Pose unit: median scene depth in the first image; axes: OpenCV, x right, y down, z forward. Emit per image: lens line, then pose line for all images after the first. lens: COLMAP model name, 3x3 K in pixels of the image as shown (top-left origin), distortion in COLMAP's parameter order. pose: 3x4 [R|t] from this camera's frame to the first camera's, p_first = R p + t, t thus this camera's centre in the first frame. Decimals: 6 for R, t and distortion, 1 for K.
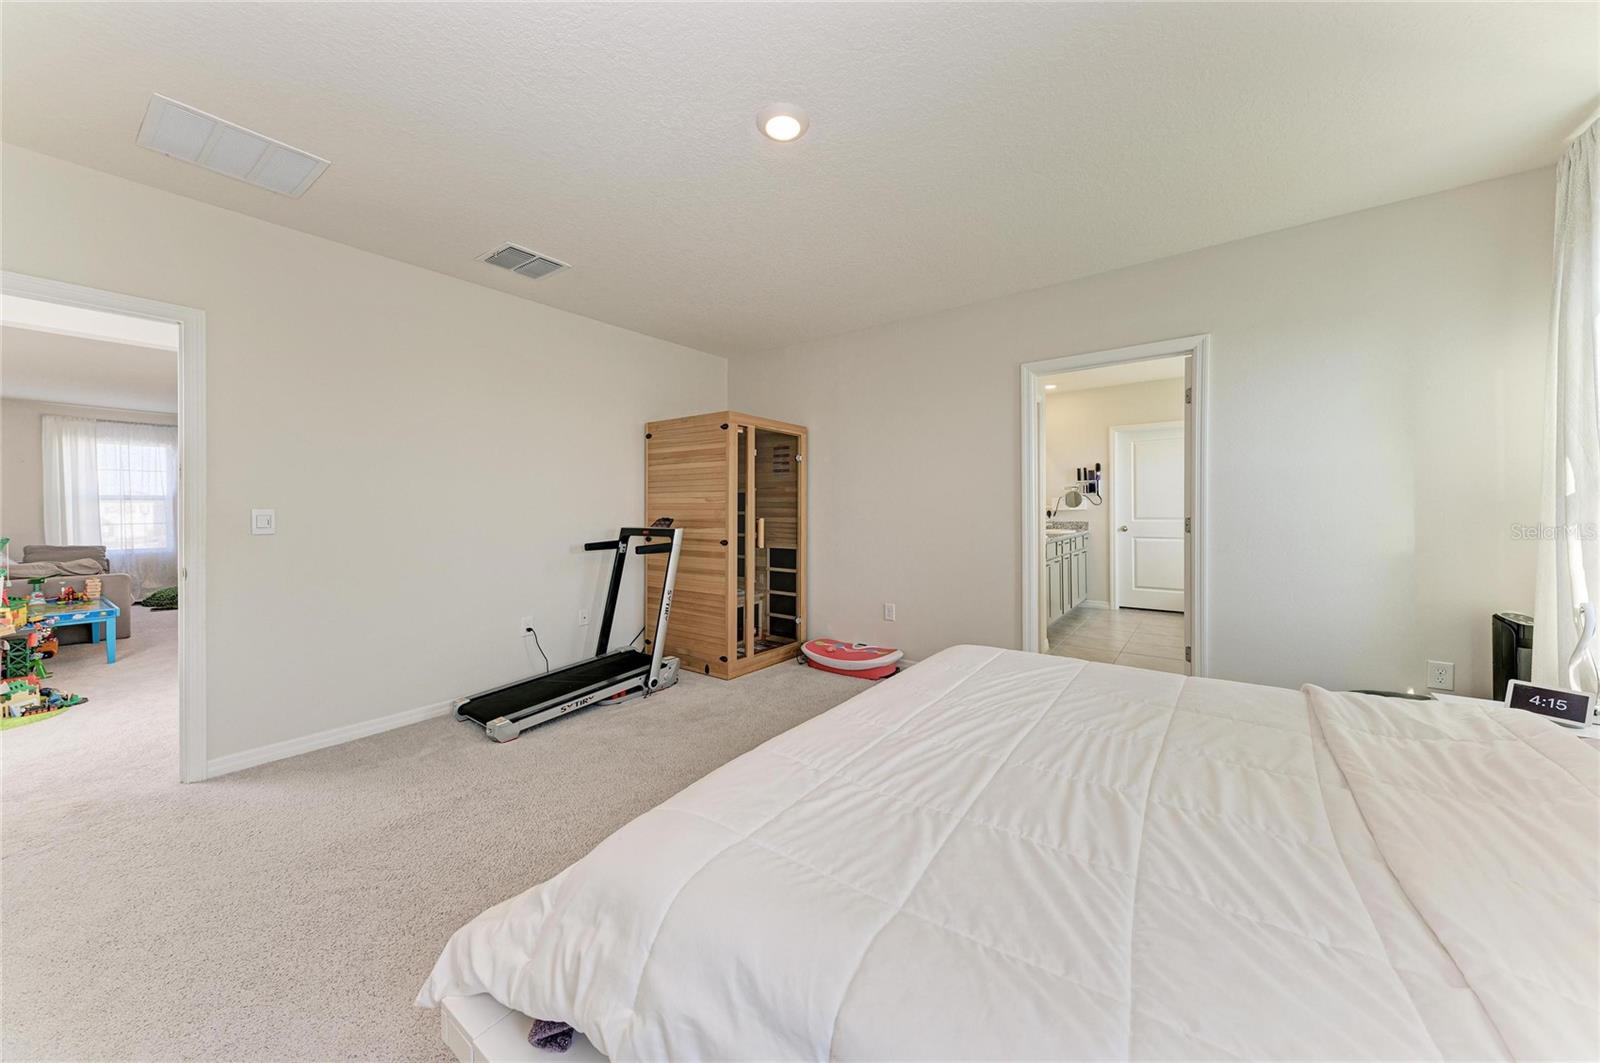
lens RADIAL K [[557.8, 0, 794.8], [0, 557.8, 517.4], [0, 0, 1]] dist [0.012103, -0.000231]
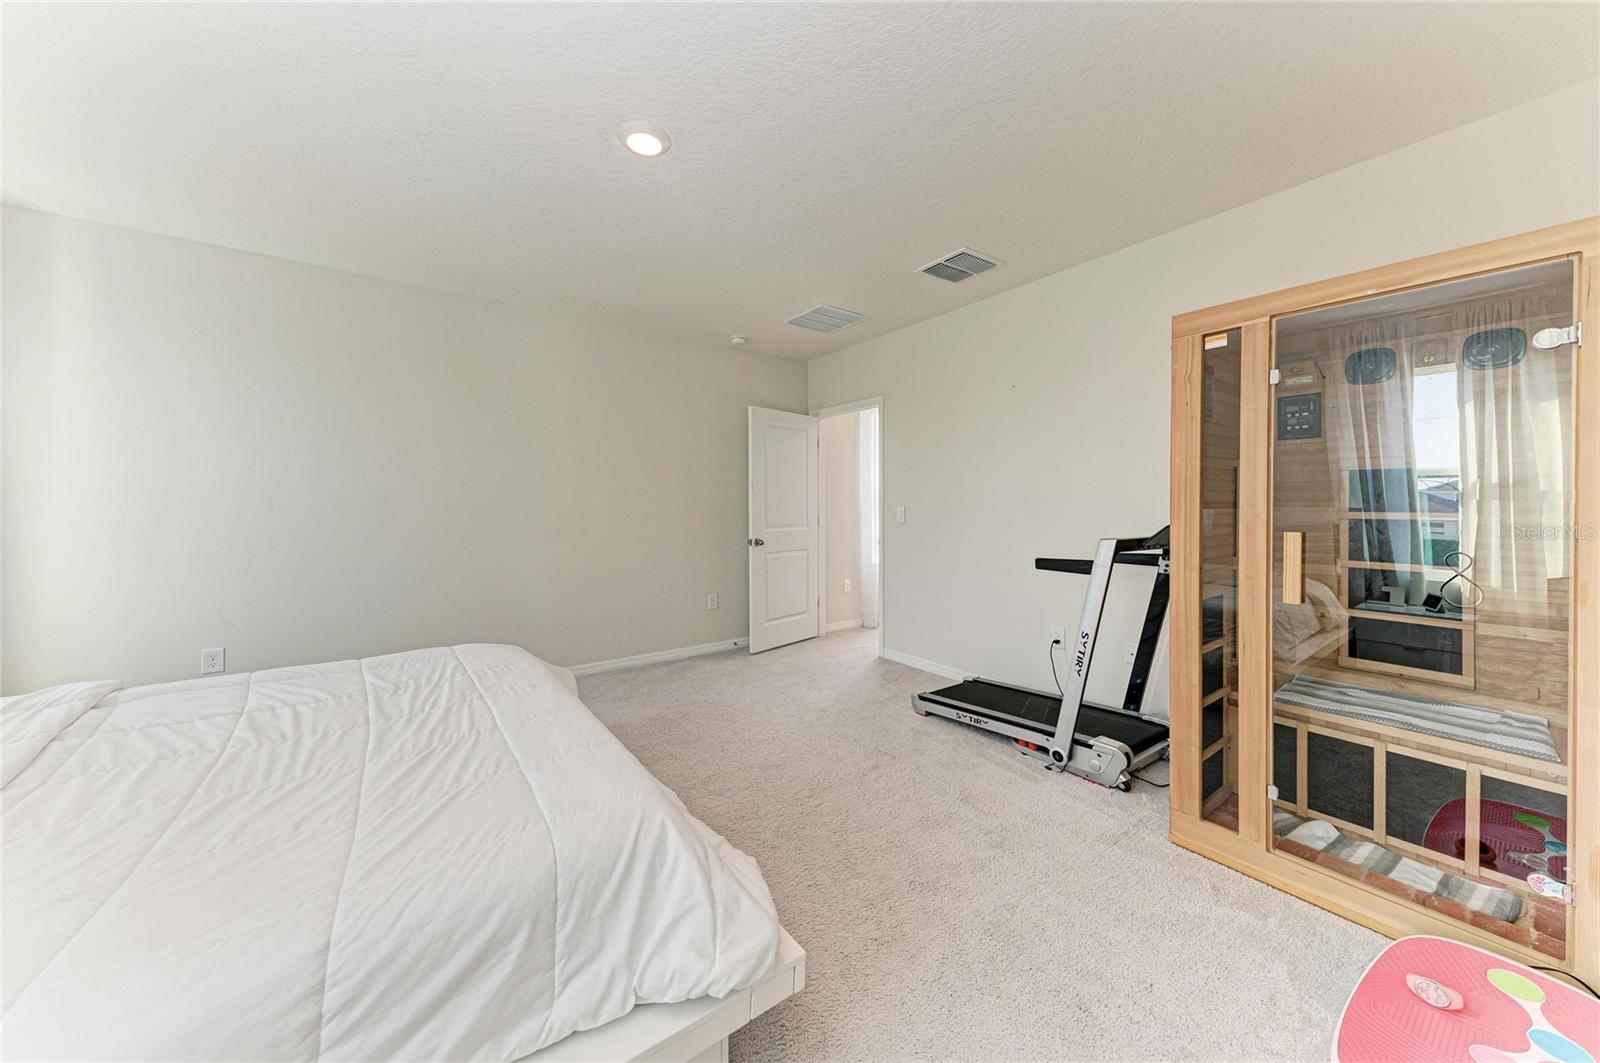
lens RADIAL K [[557.8, 0, 808.2], [0, 557.8, 508.7], [0, 0, 1]] dist [0.012103, -0.000231]
pose [[-0.274371, 0.010905, -0.961562, 0.452295], [-0.009437, 0.999857, 0.014033, -0.018725], [0.961578, 0.012925, -0.274229, 0.792060]]
